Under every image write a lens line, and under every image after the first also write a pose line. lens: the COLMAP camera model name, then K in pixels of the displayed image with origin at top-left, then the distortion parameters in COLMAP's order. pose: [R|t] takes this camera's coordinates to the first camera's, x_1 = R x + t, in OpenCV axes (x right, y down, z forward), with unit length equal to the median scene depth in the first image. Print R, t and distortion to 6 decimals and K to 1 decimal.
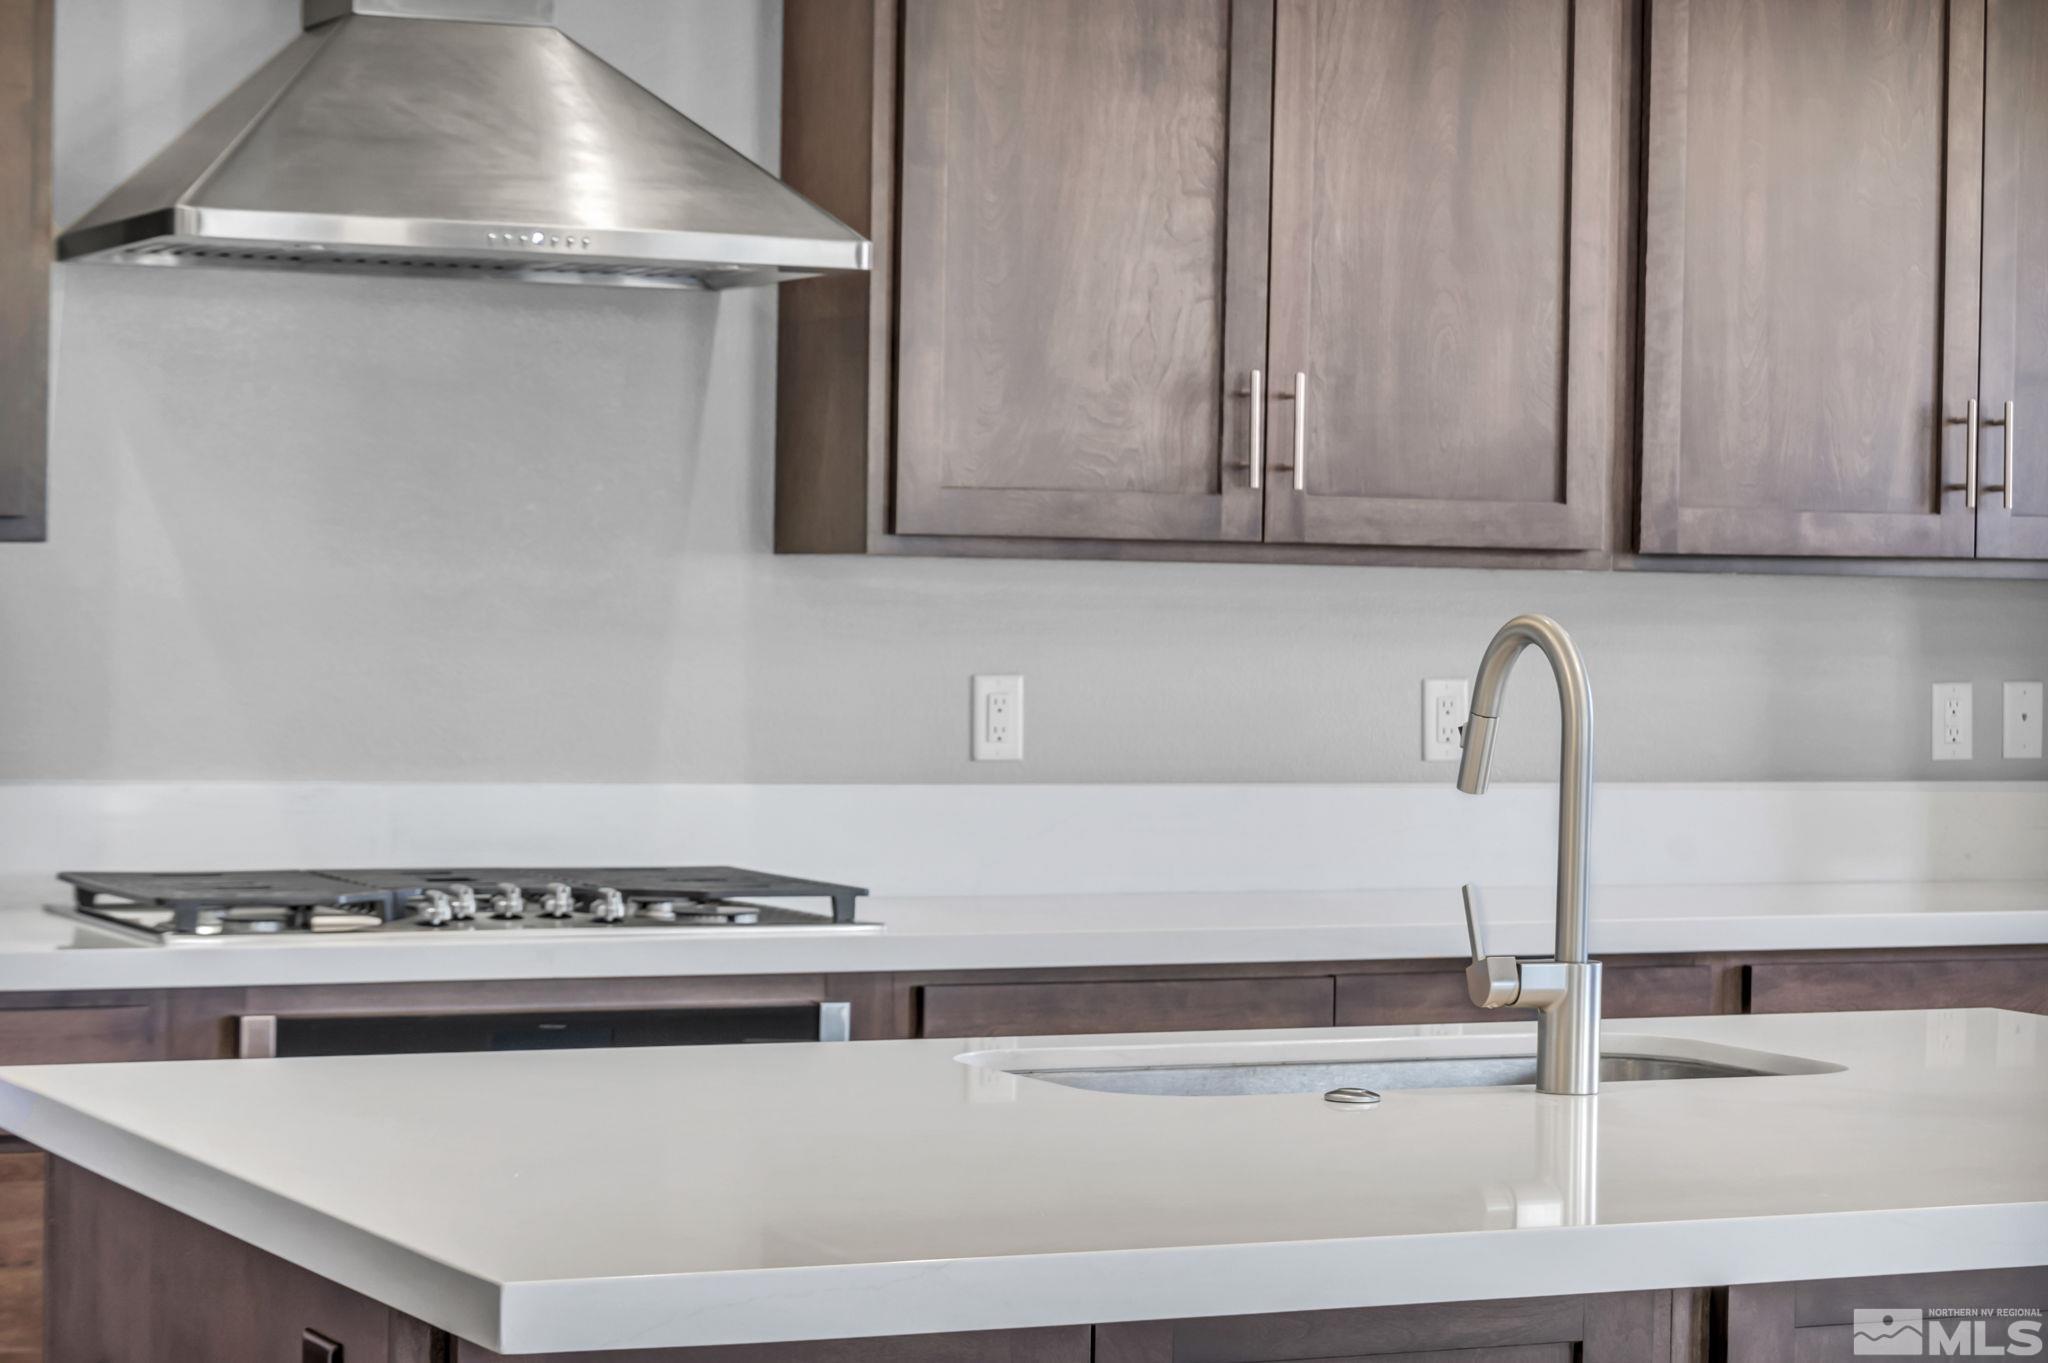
lens RADIAL K [[4632.9, 0, 1024.8], [0, 4632.9, 678.4], [0, 0, 1]] dist [0.009873, -0.106429]
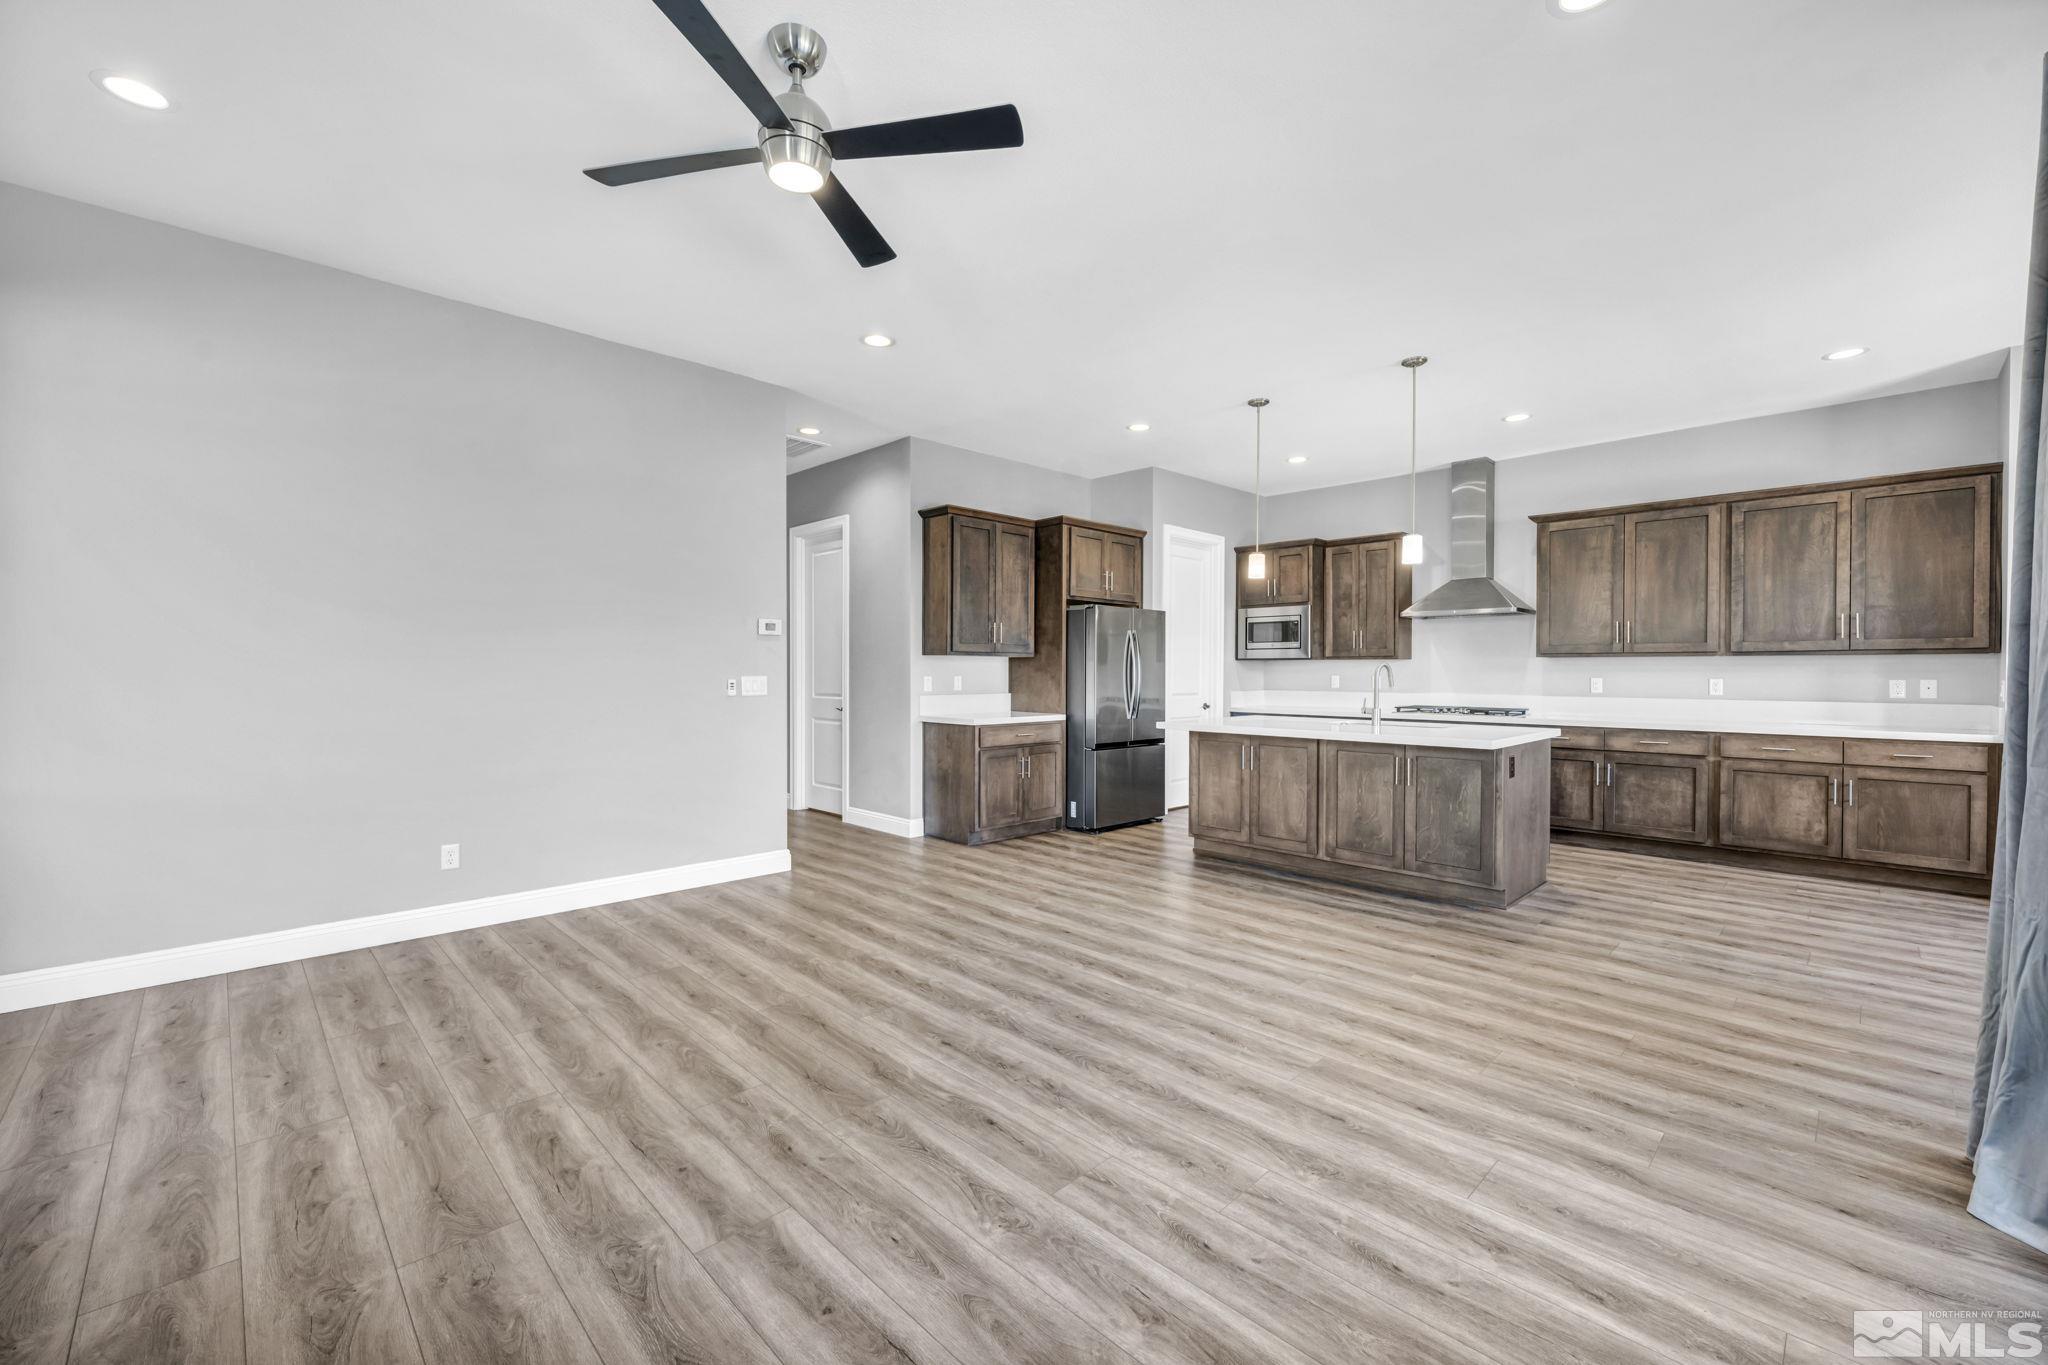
lens RADIAL K [[828.7, 0, 1027.6], [0, 828.7, 681.1], [0, 0, 1]] dist [0.000522, 0.000146]
pose [[0.315773, -0.003722, -0.948827, 0.760246], [-0.014416, 0.999858, -0.008720, 0.022884], [0.948725, 0.016432, 0.315675, 0.028384]]
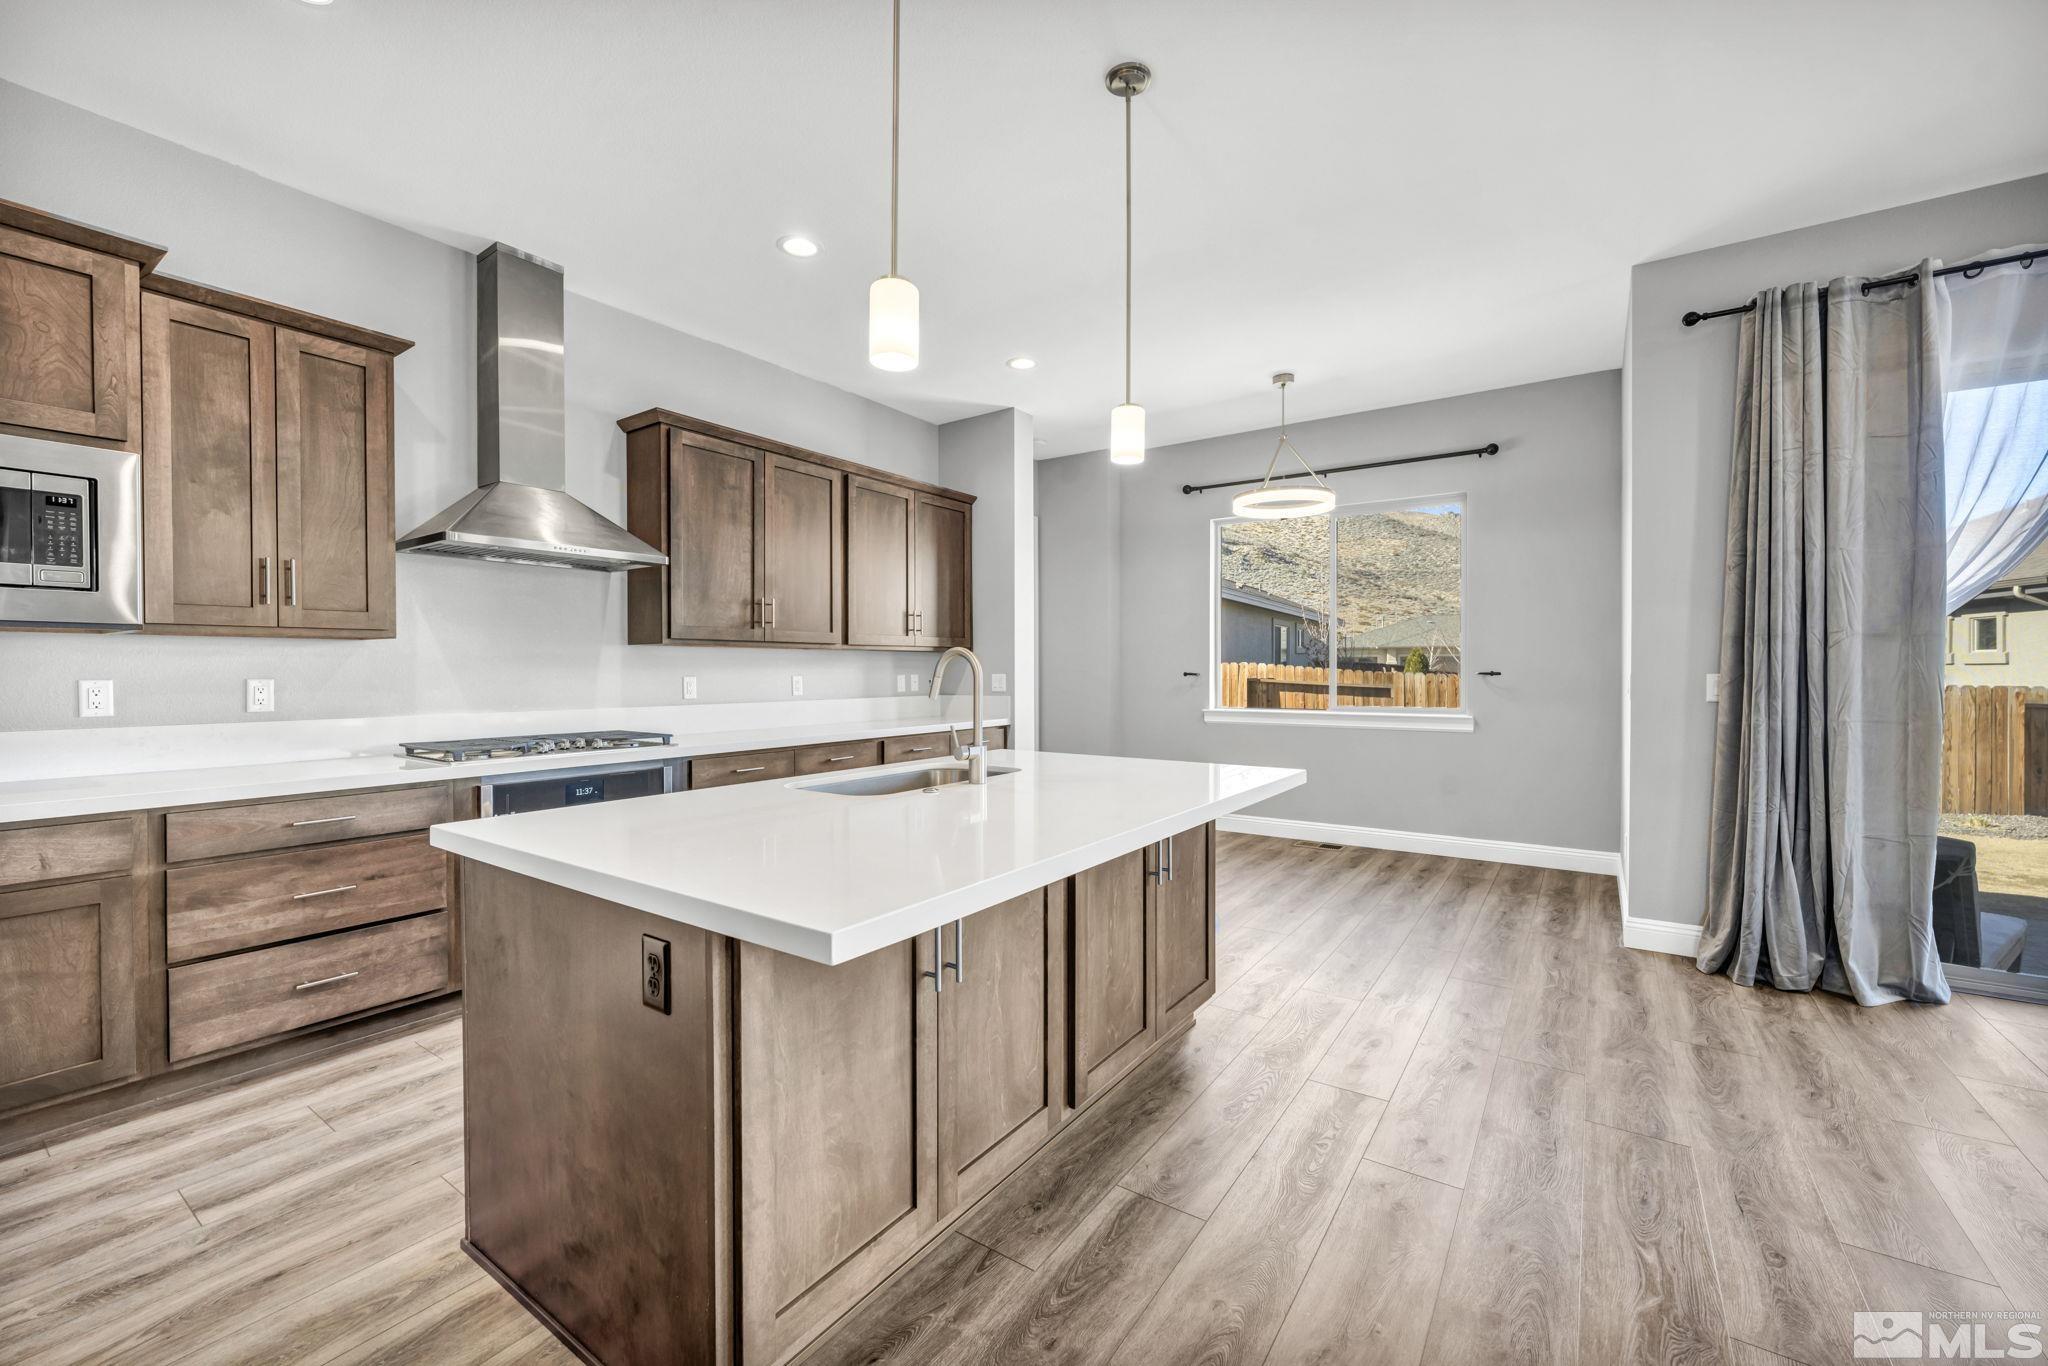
lens RADIAL K [[823.6, 0, 1014.4], [0, 823.6, 679.9], [0, 0, 1]] dist [-0.010919, -0.000224]
pose [[0.877184, -0.024010, 0.479554, -0.099474], [0.025503, 0.999669, 0.003403, 0.006575], [-0.479477, 0.009245, 0.877506, 0.284938]]
